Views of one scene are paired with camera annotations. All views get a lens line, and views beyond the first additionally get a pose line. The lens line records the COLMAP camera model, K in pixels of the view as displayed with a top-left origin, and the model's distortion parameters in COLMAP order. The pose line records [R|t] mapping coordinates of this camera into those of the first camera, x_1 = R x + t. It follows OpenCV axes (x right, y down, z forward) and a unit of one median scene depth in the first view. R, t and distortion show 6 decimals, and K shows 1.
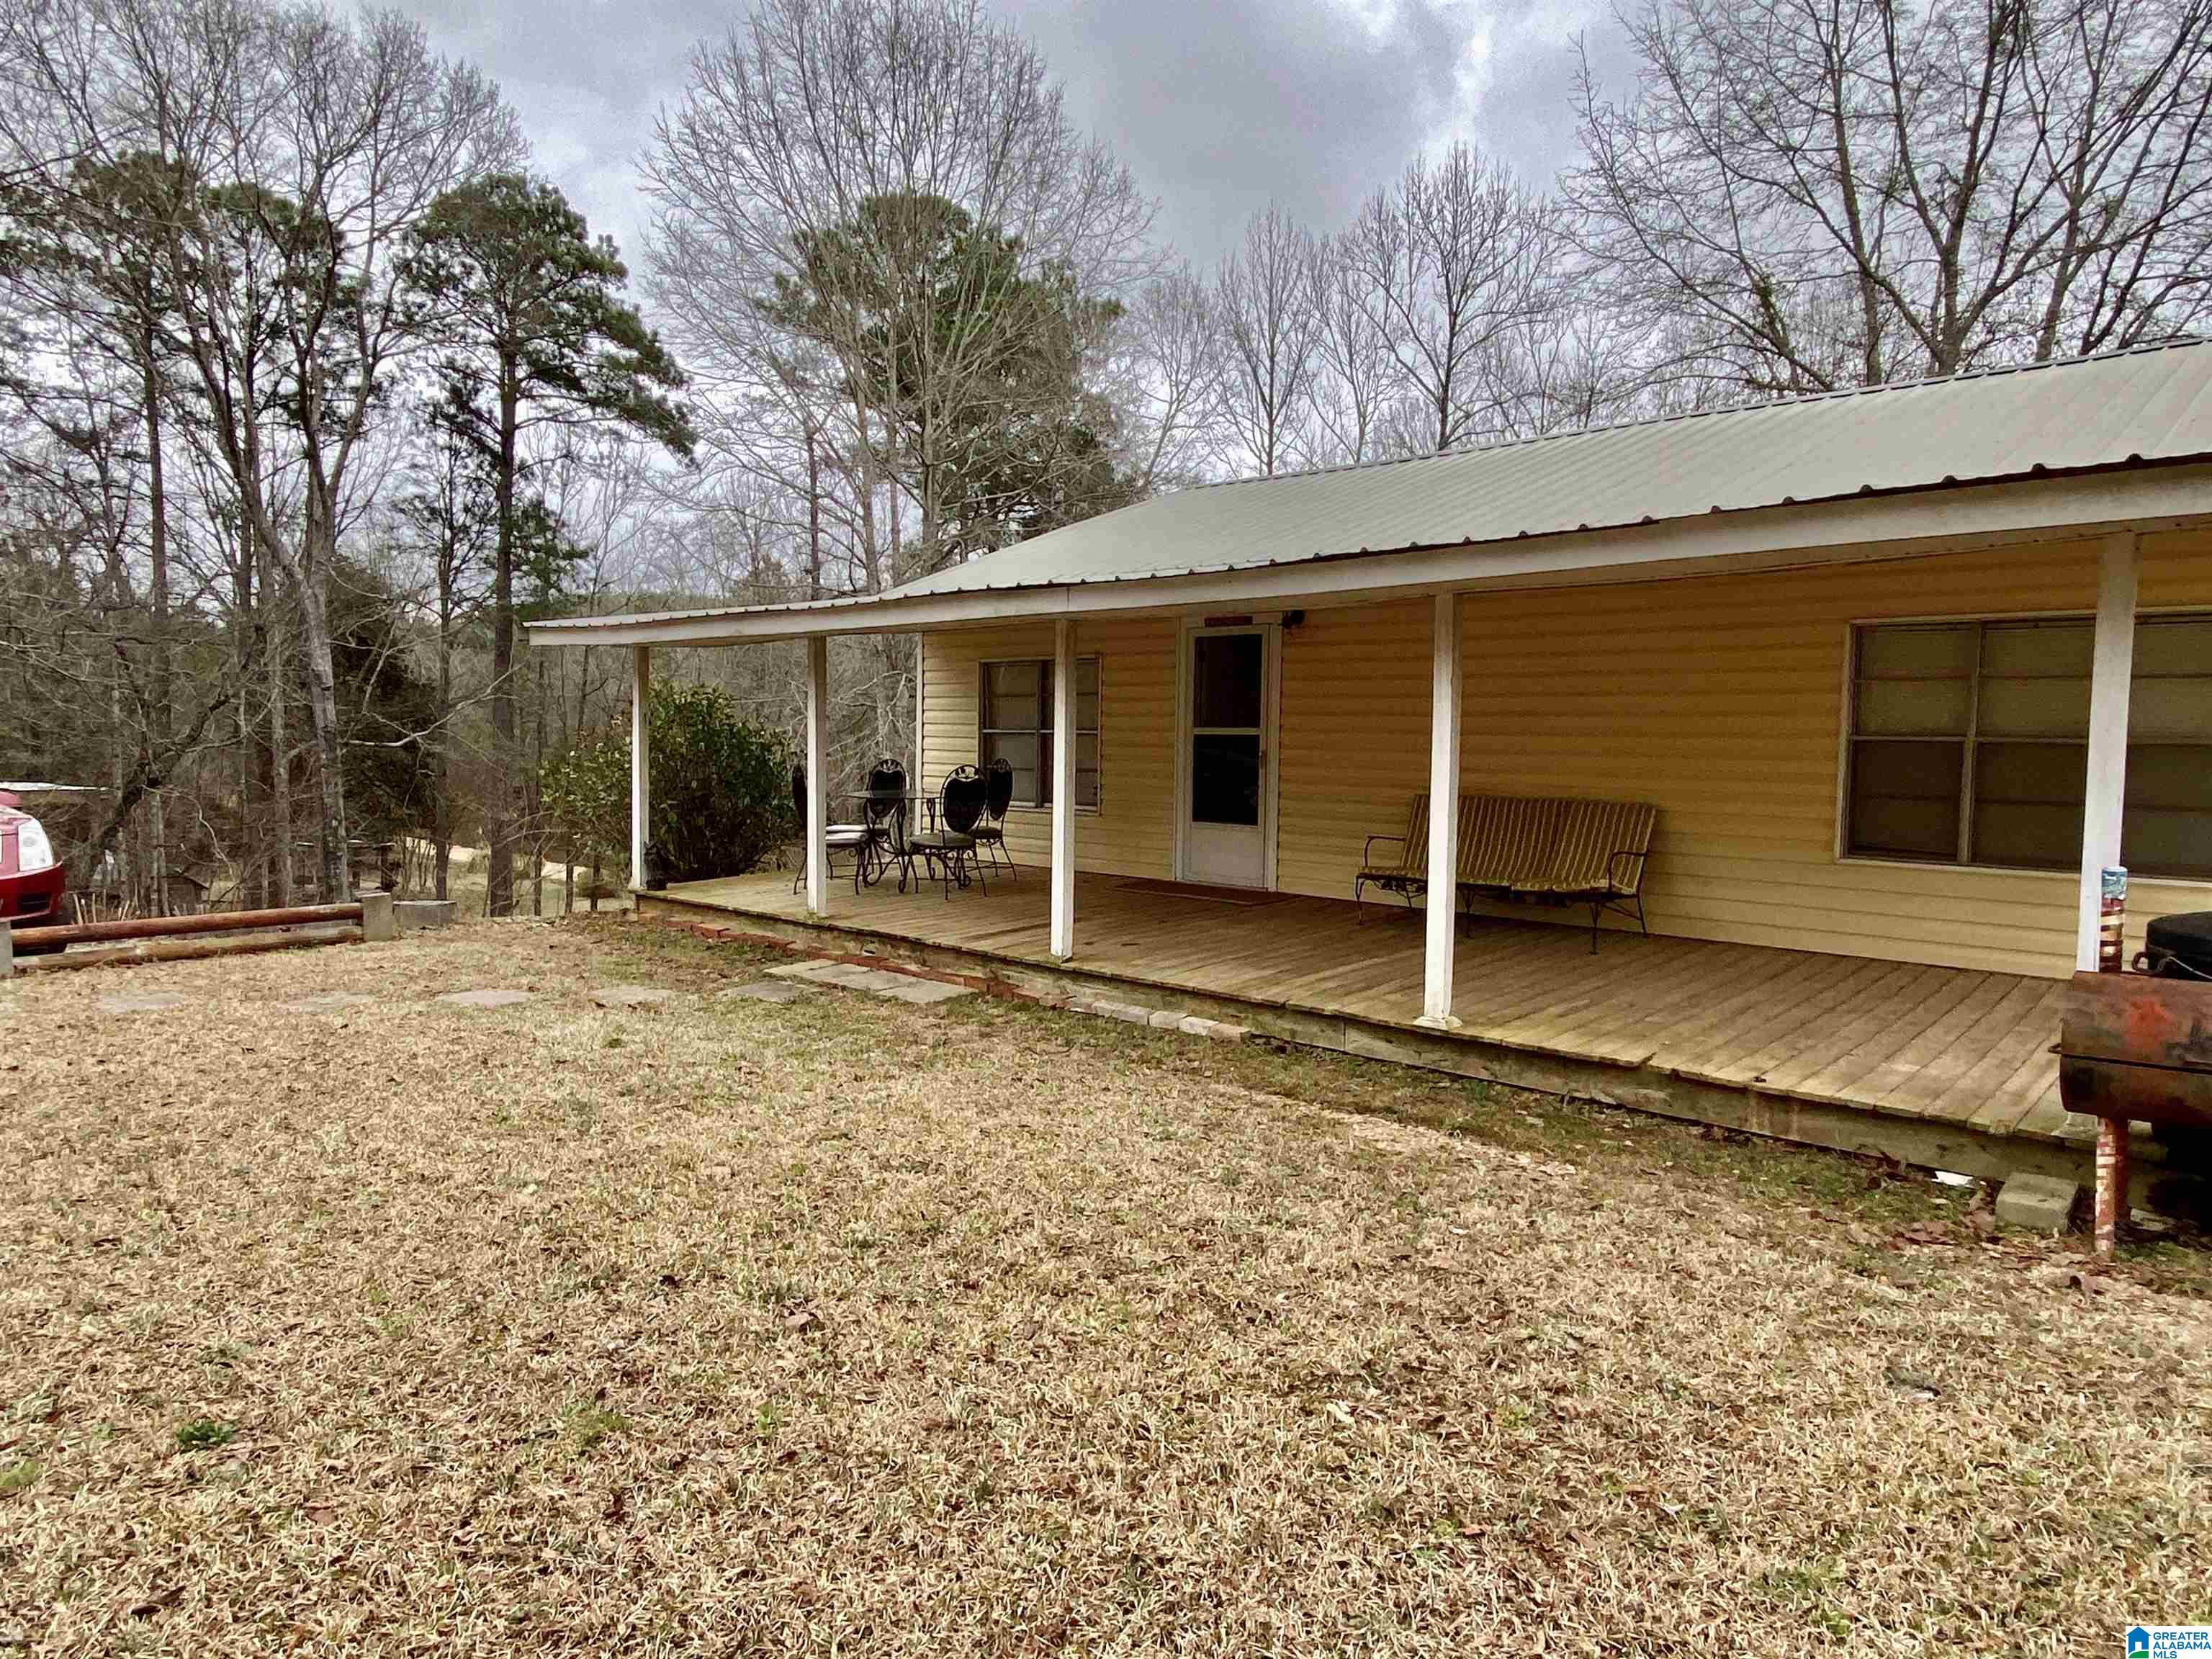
lens RADIAL K [[1349.4, 0, 1105.2], [0, 1349.4, 830.3], [0, 0, 1]] dist [-0.008554, -0.004814]
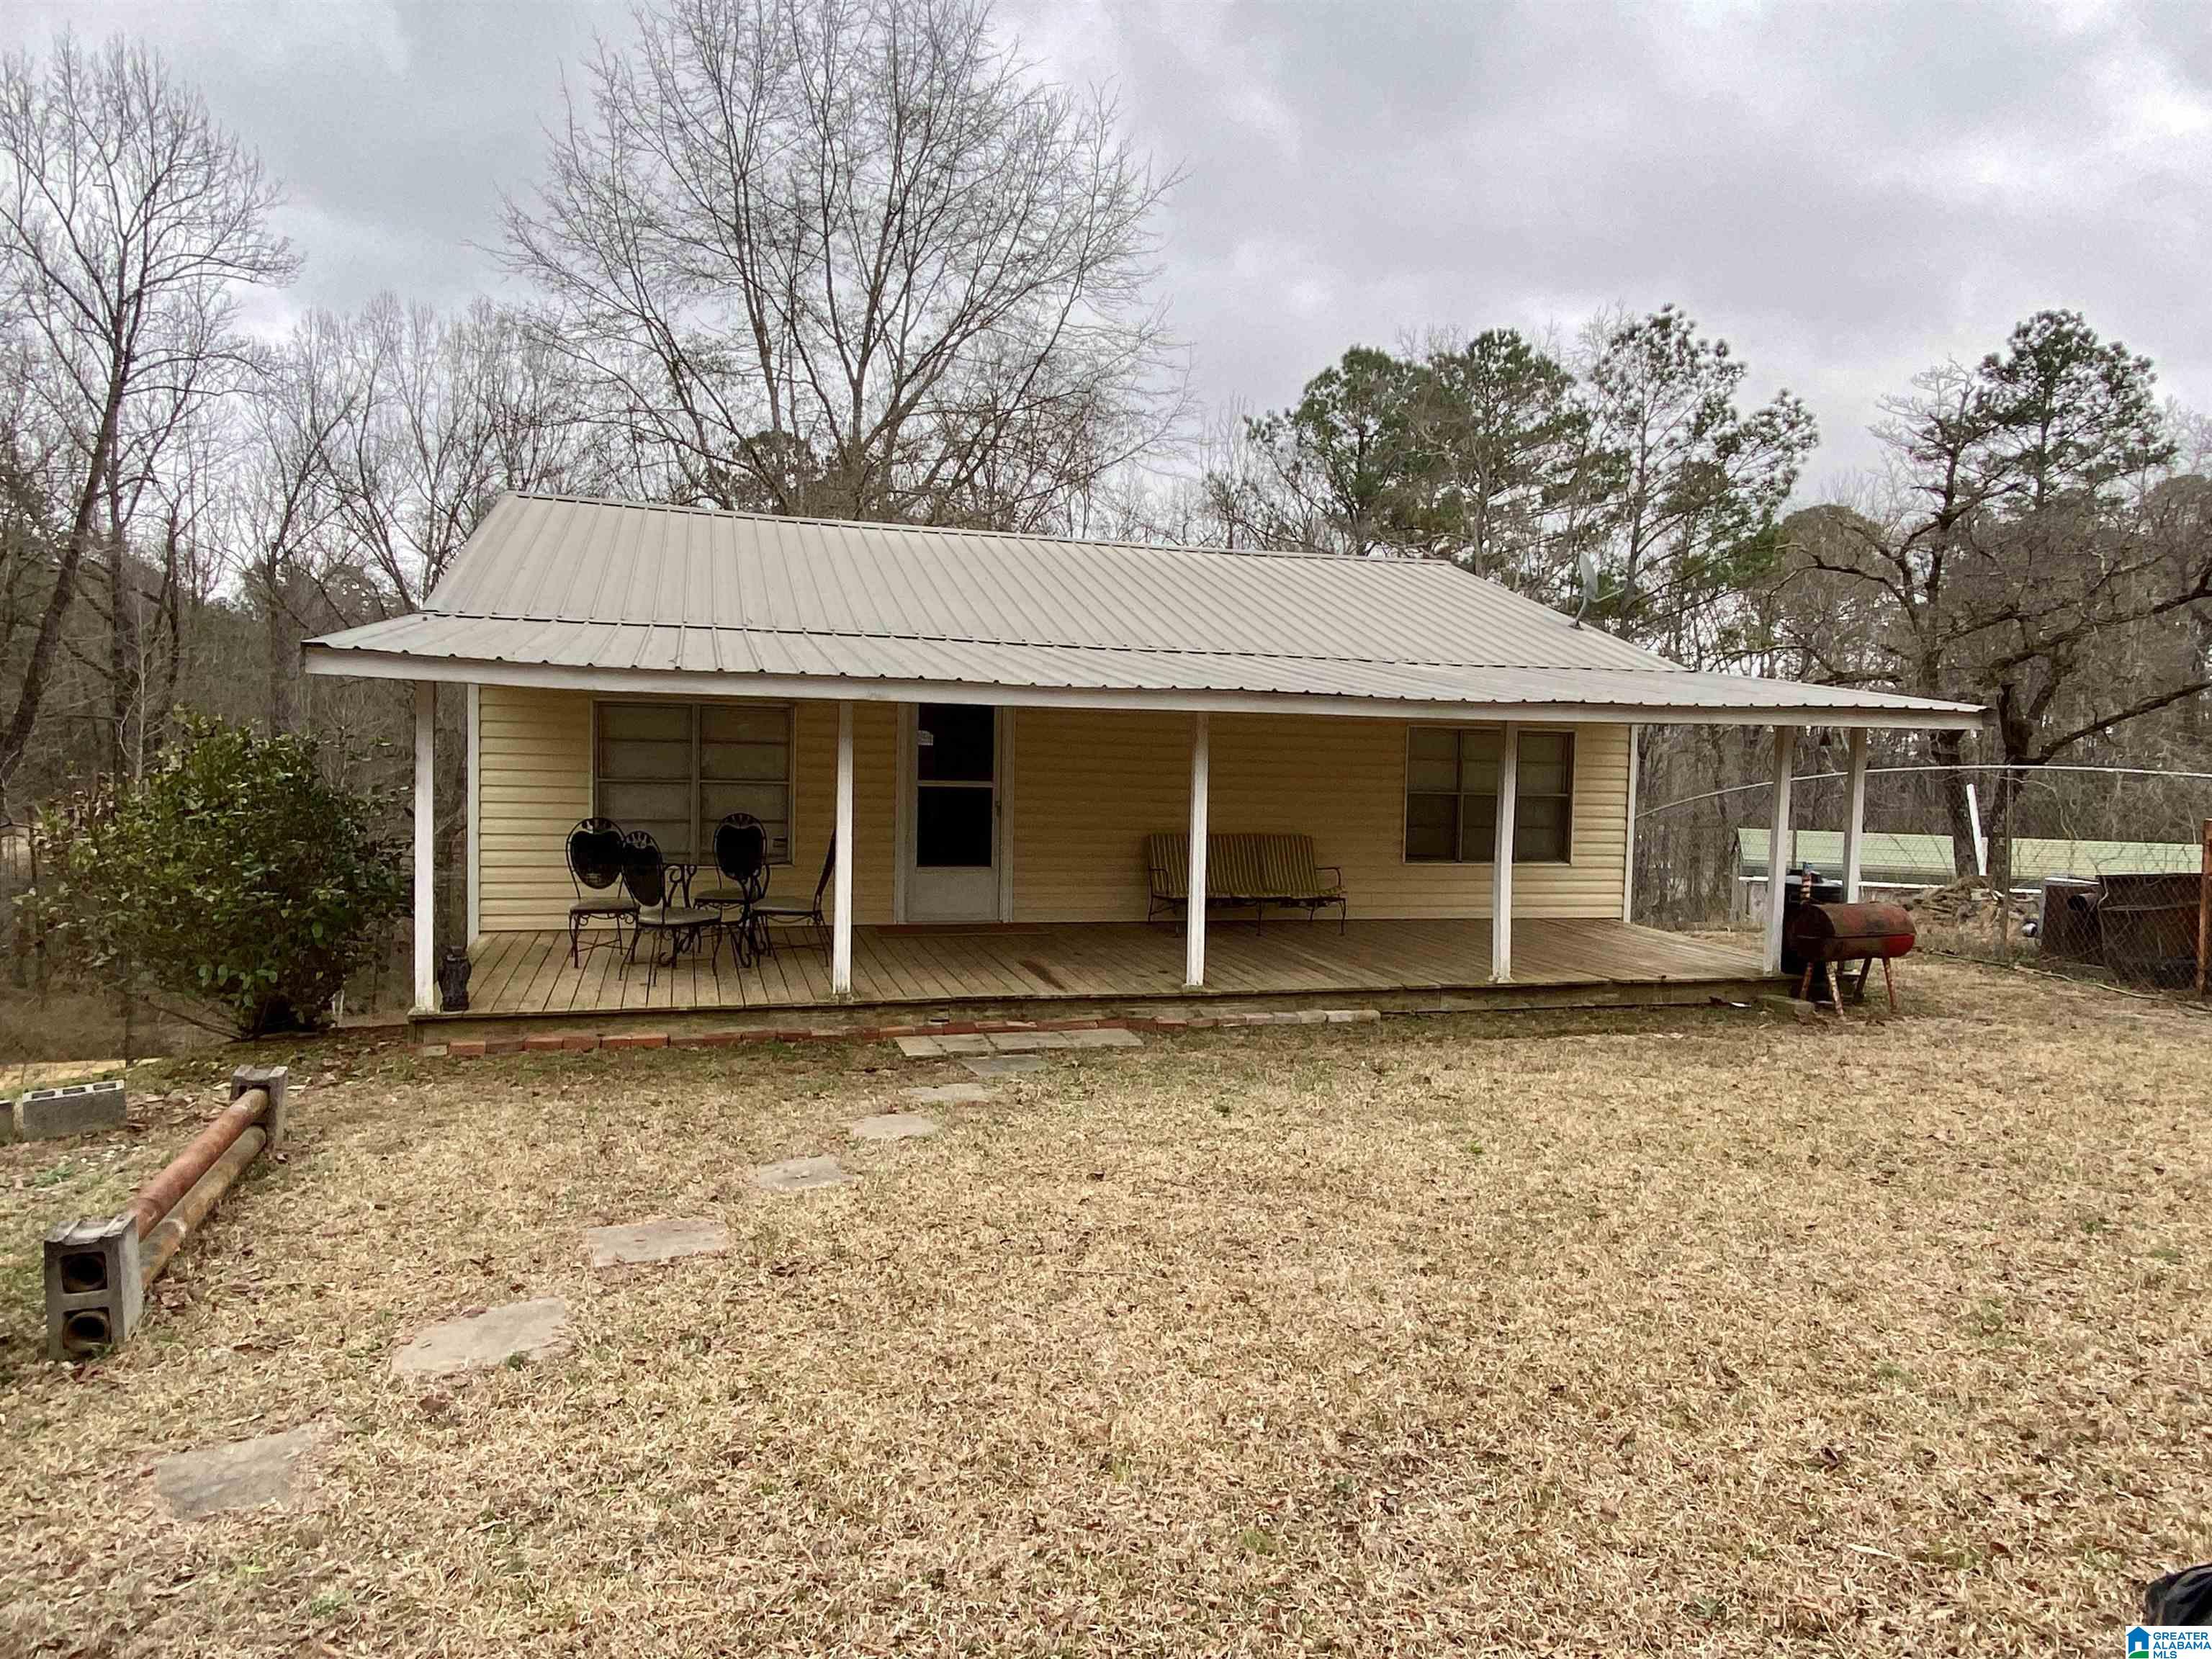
lens RADIAL K [[1349.4, 0, 1108.2], [0, 1349.4, 829.2], [0, 0, 1]] dist [-0.008554, -0.004814]
pose [[0.526957, -0.046645, 0.848611, -0.972821], [0.041693, 0.998709, 0.029006, -0.077019], [-0.848868, 0.020097, 0.528222, 0.365790]]
